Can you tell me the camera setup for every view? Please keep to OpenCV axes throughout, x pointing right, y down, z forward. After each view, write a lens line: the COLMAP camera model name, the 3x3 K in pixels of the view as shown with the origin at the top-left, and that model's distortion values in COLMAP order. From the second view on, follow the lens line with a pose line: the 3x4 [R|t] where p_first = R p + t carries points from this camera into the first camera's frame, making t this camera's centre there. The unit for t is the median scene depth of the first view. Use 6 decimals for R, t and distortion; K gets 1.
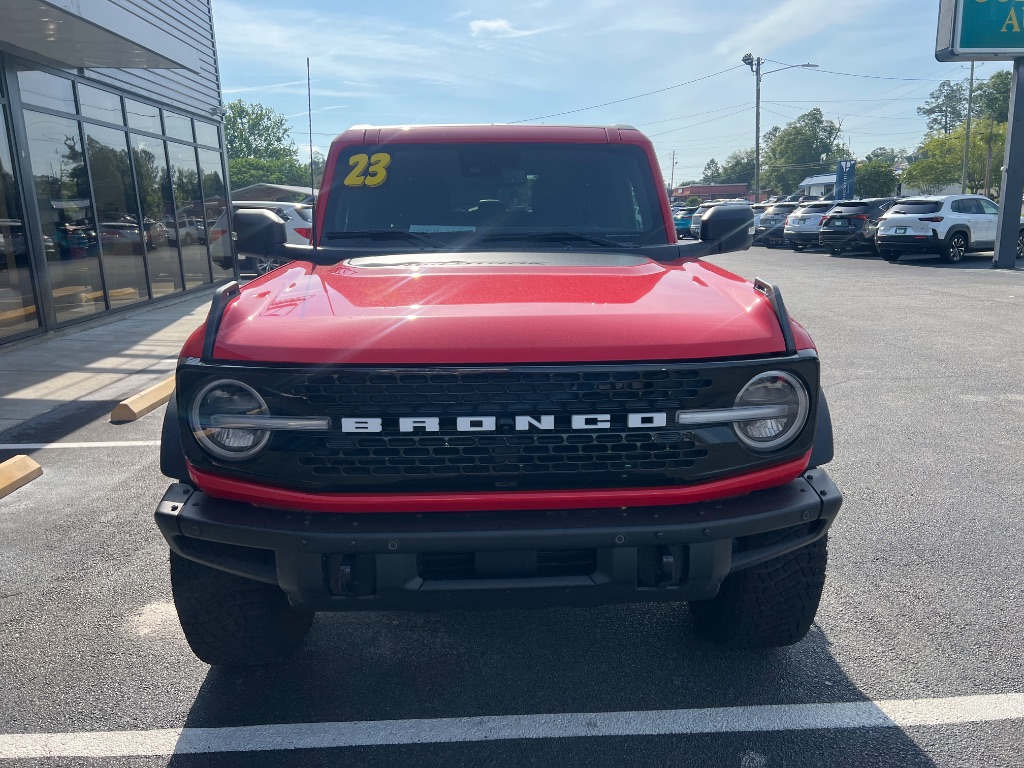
lens RADIAL K [[794.5, 0, 508.1], [0, 794.5, 382.8], [0, 0, 1]] dist [0.038738, -0.032681]
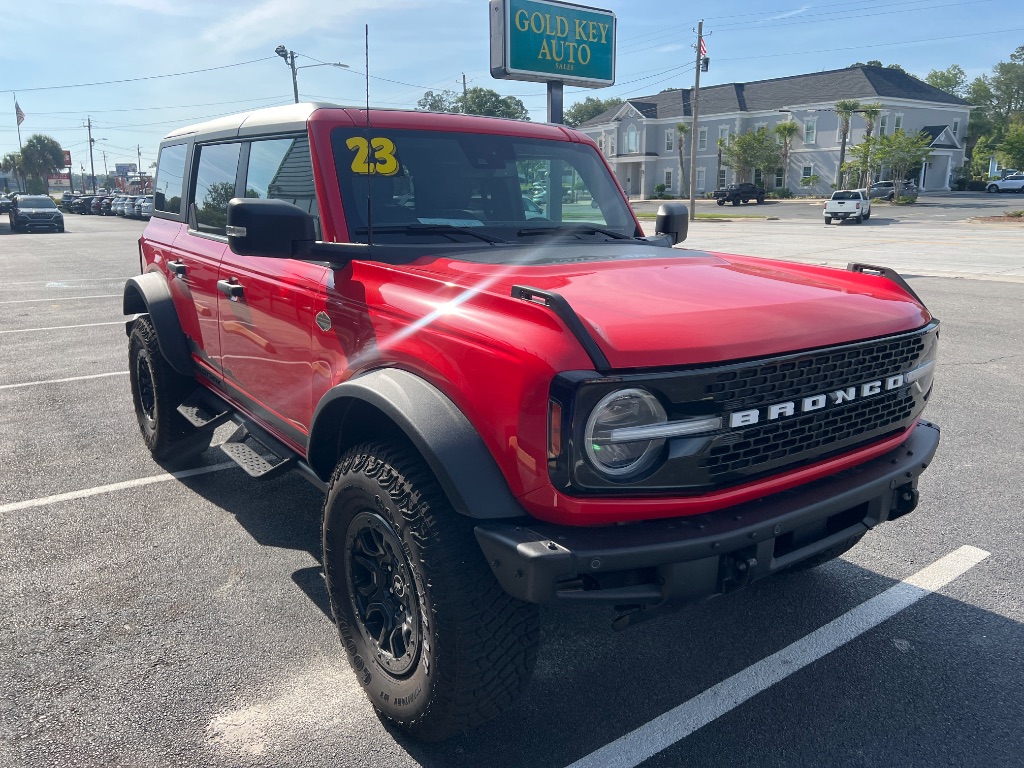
lens RADIAL K [[794.5, 0, 529.9], [0, 794.5, 374.0], [0, 0, 1]] dist [0.038738, -0.032681]
pose [[0.819463, -0.106574, 0.563136, -0.114526], [0.107366, 0.993710, 0.031823, -0.007558], [-0.562985, 0.034384, 0.825751, 0.037420]]
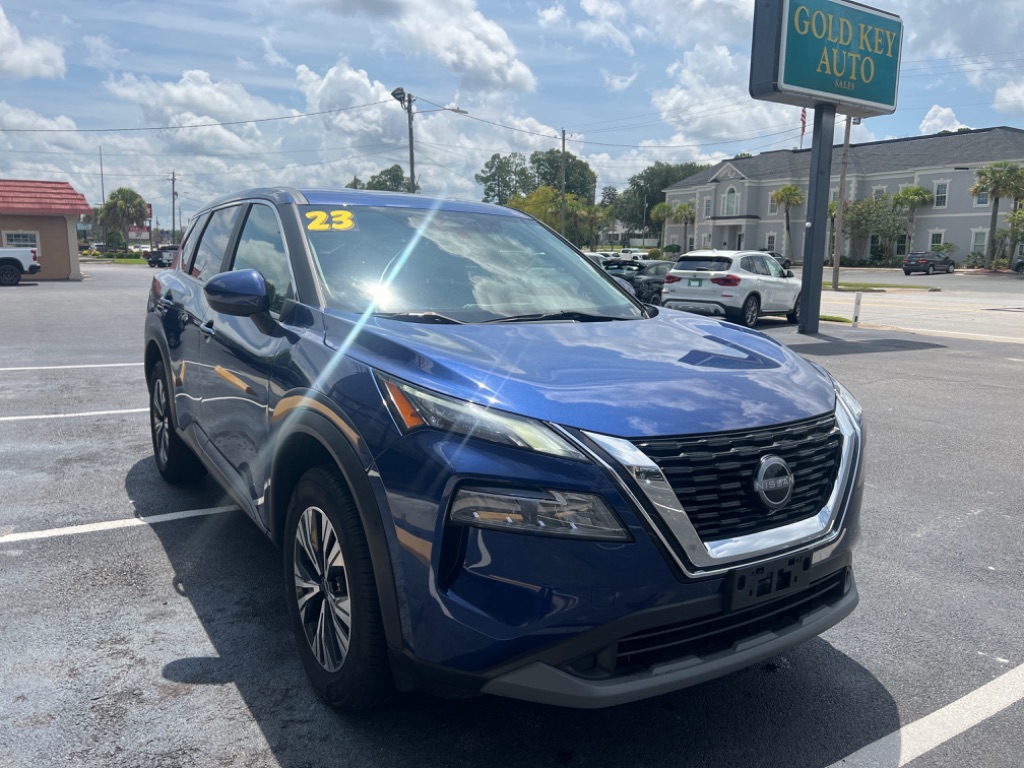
lens RADIAL K [[786.3, 0, 520.5], [0, 786.3, 384.1], [0, 0, 1]] dist [0.014718, 0.000296]
pose [[0.853821, -0.044443, 0.518666, -0.131380], [0.073282, 0.996689, -0.035233, -0.082083], [-0.515383, 0.068091, 0.854251, 0.429674]]
